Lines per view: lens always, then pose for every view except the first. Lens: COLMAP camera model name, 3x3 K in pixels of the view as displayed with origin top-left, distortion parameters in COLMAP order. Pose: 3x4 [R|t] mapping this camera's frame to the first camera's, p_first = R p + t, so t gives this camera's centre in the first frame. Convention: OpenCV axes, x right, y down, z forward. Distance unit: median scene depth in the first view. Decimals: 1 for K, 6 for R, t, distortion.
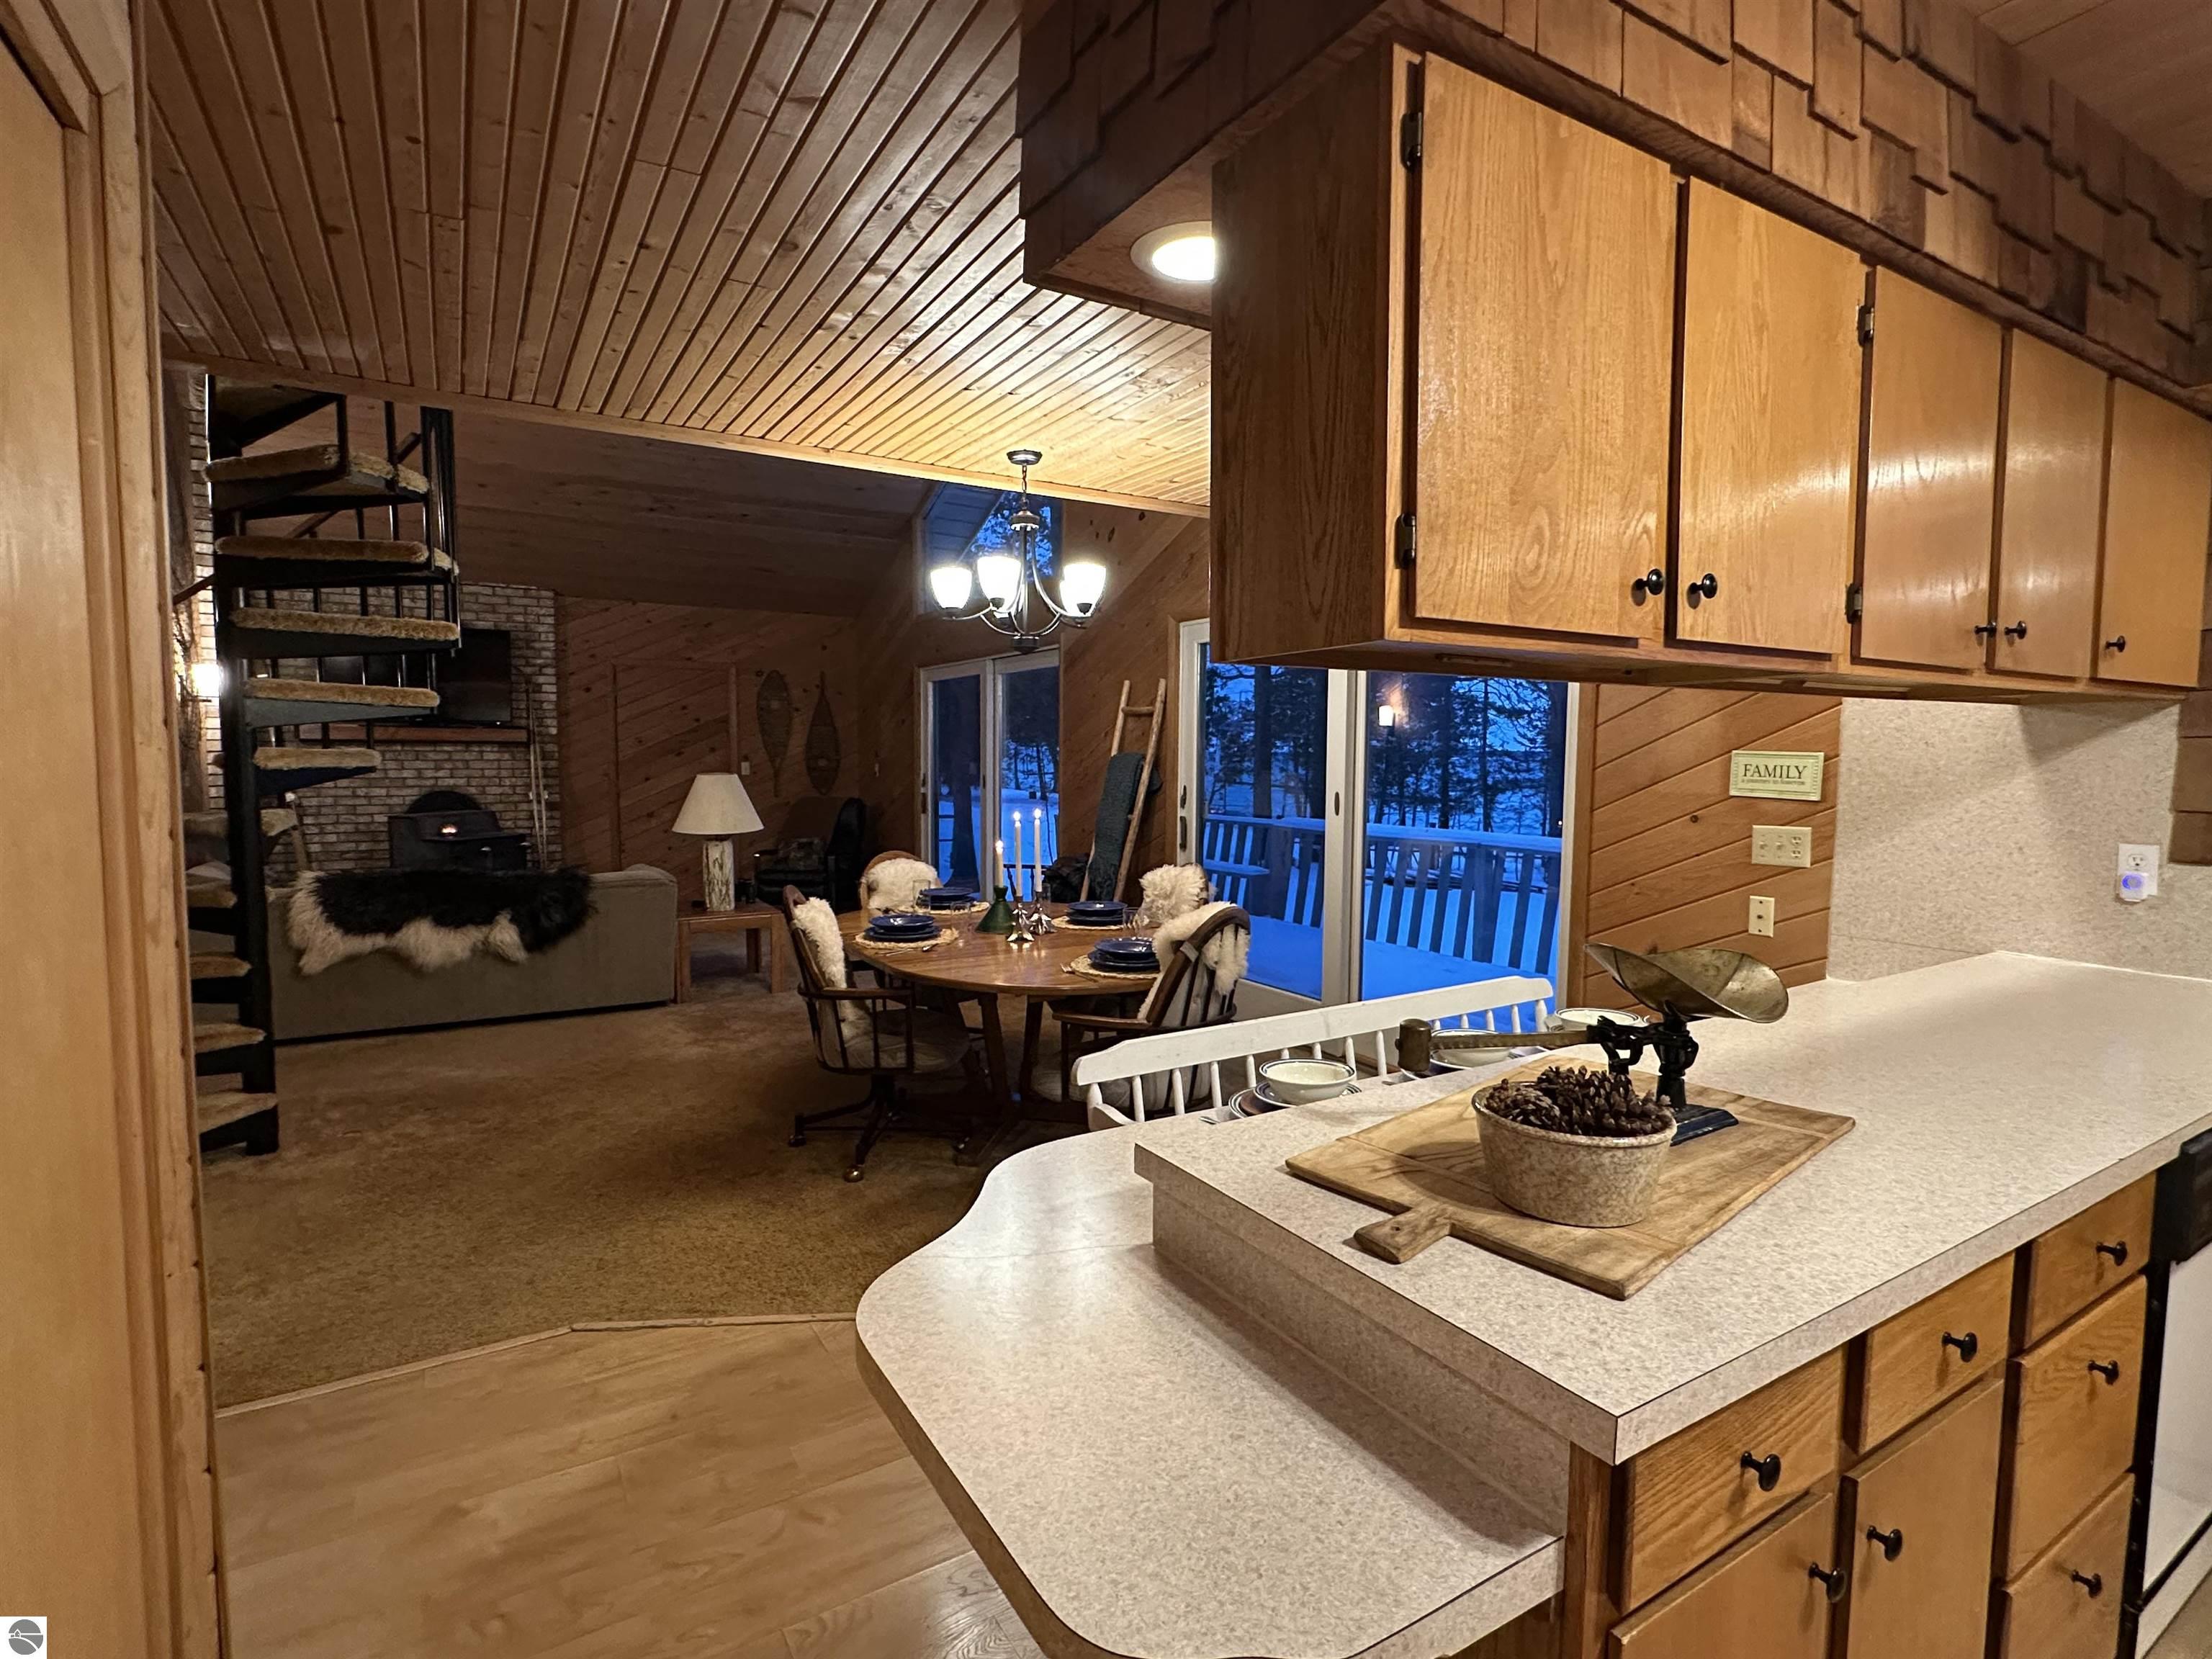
lens RADIAL K [[1097.3, 0, 1112.5], [0, 1097.3, 835.6], [0, 0, 1]] dist [-0.003085, 0.000220]
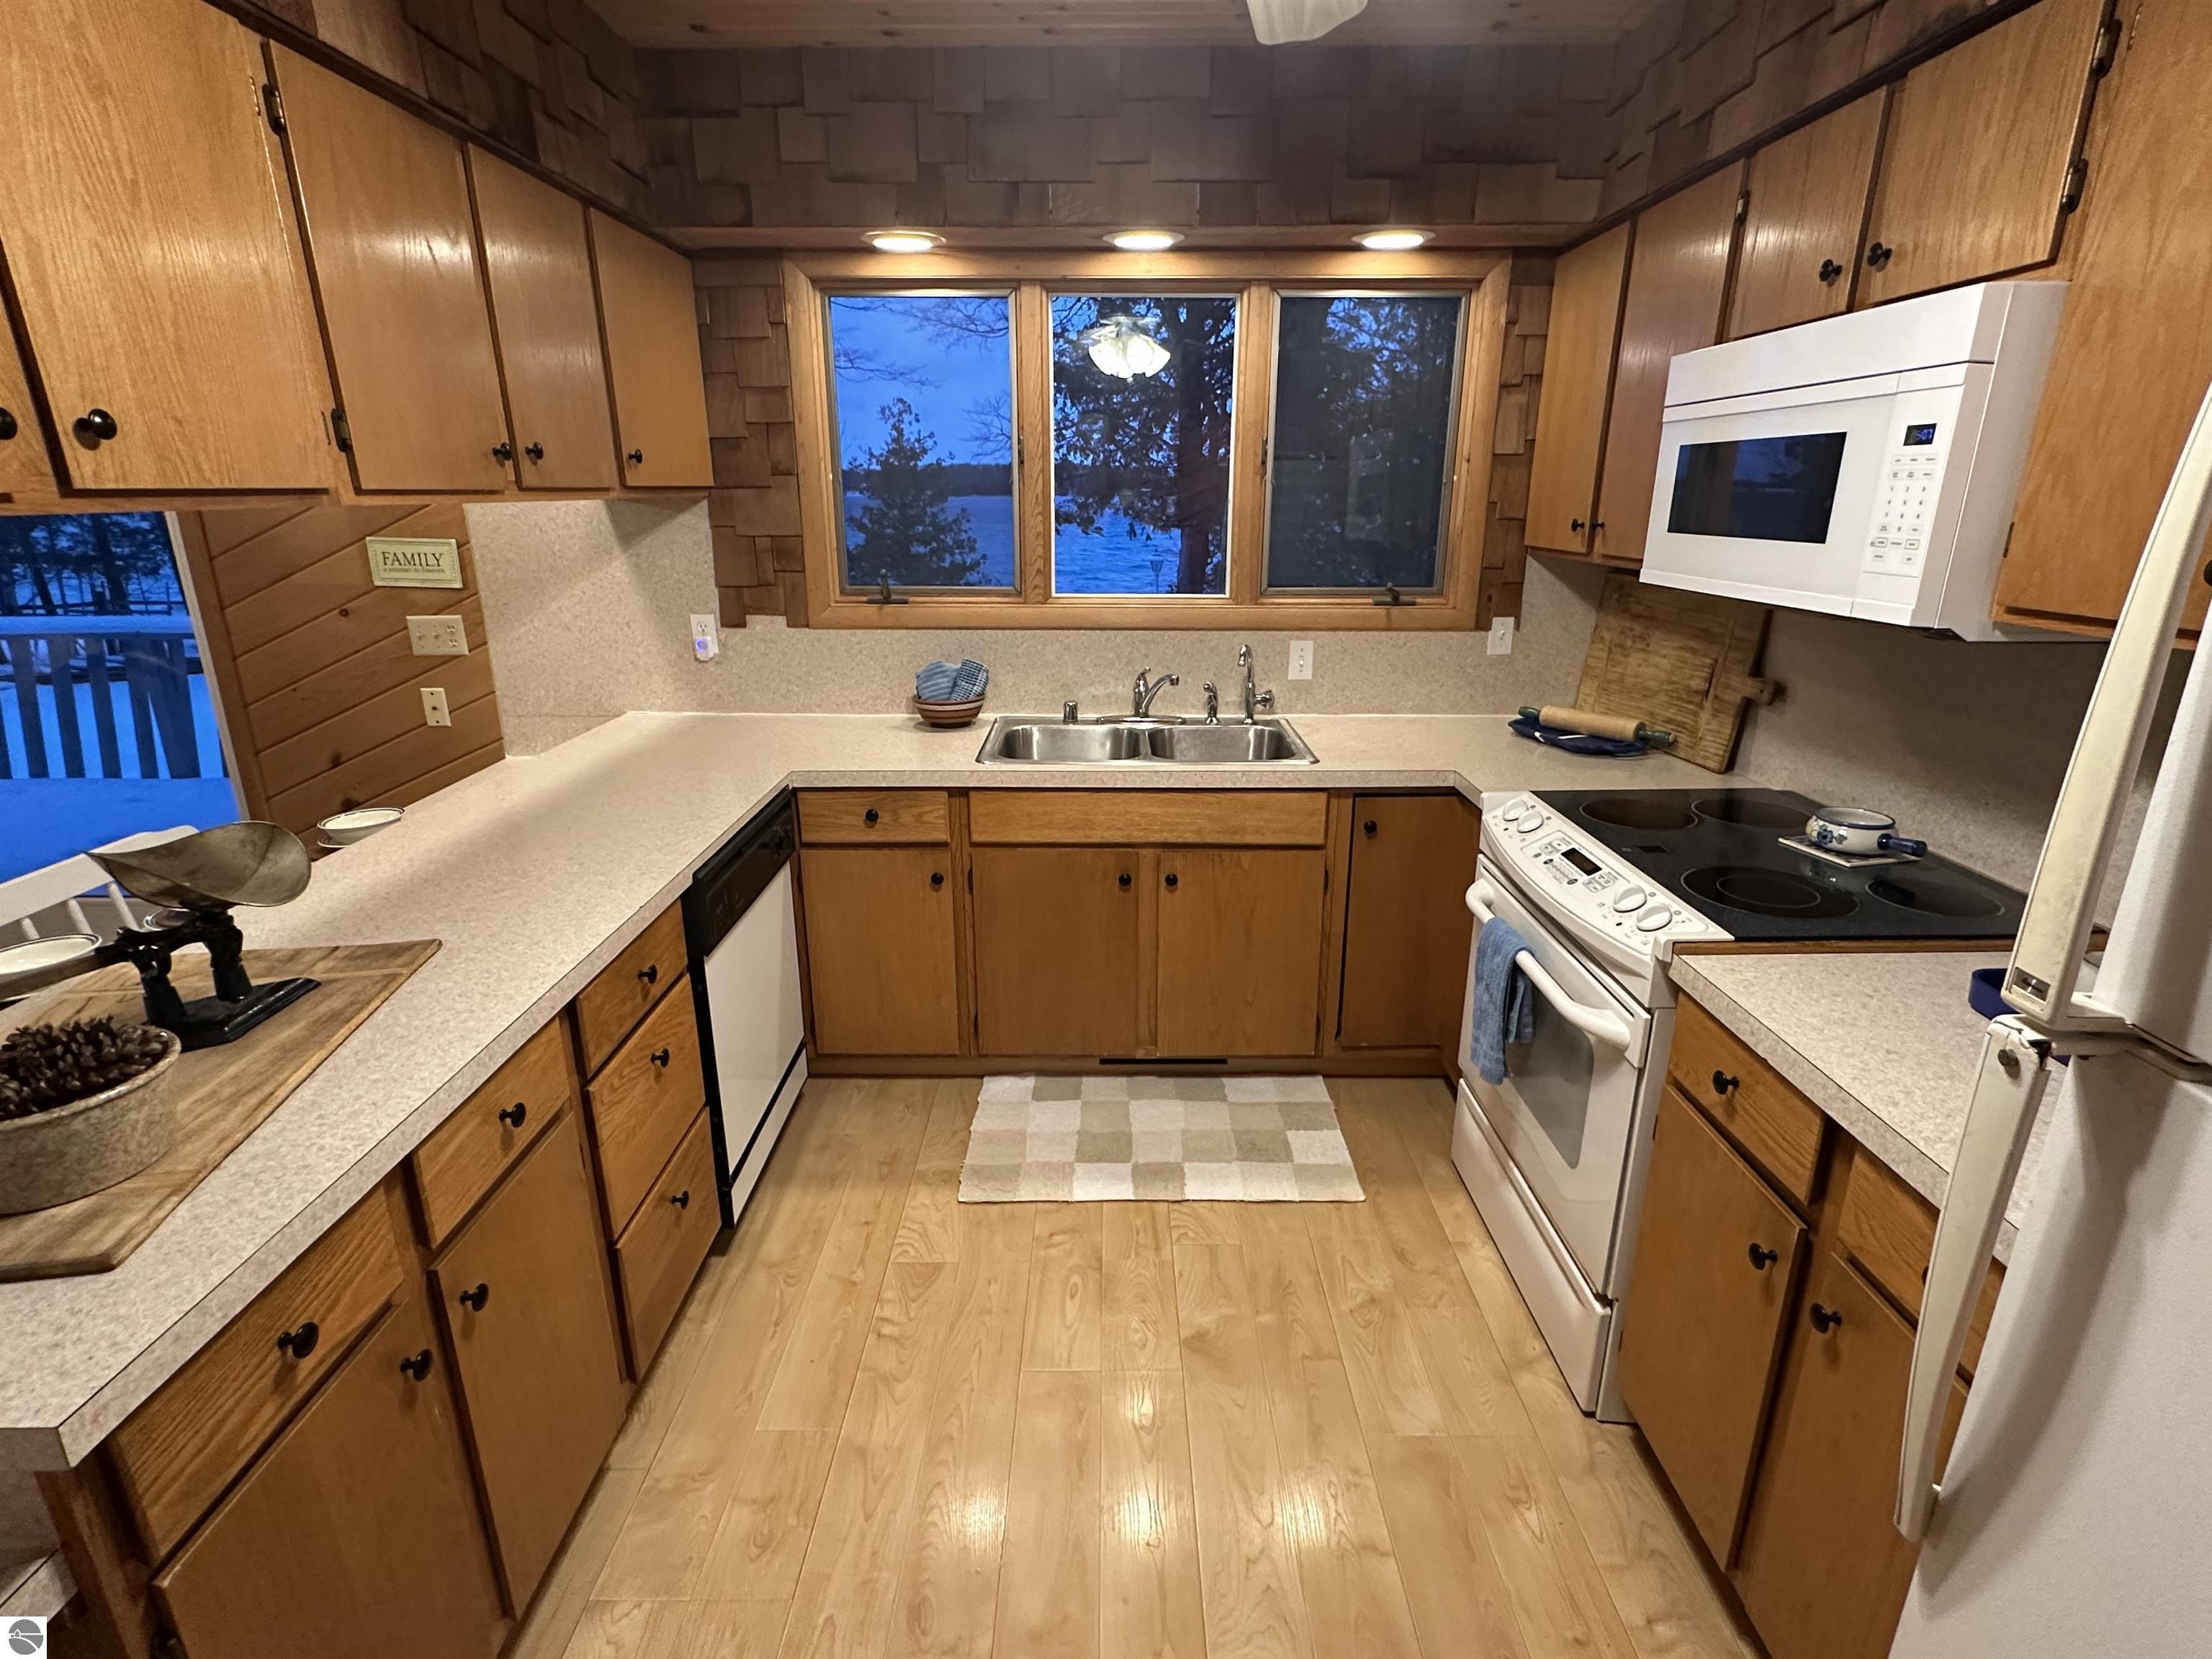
lens RADIAL K [[1080.2, 0, 1110.6], [0, 1080.2, 839.4], [0, 0, 1]] dist [0.000781, 0.000481]
pose [[0.516554, -0.268873, 0.812945, 0.144440], [0.071793, 0.959676, 0.271785, -0.073065], [-0.853239, -0.082028, 0.515028, -0.109939]]
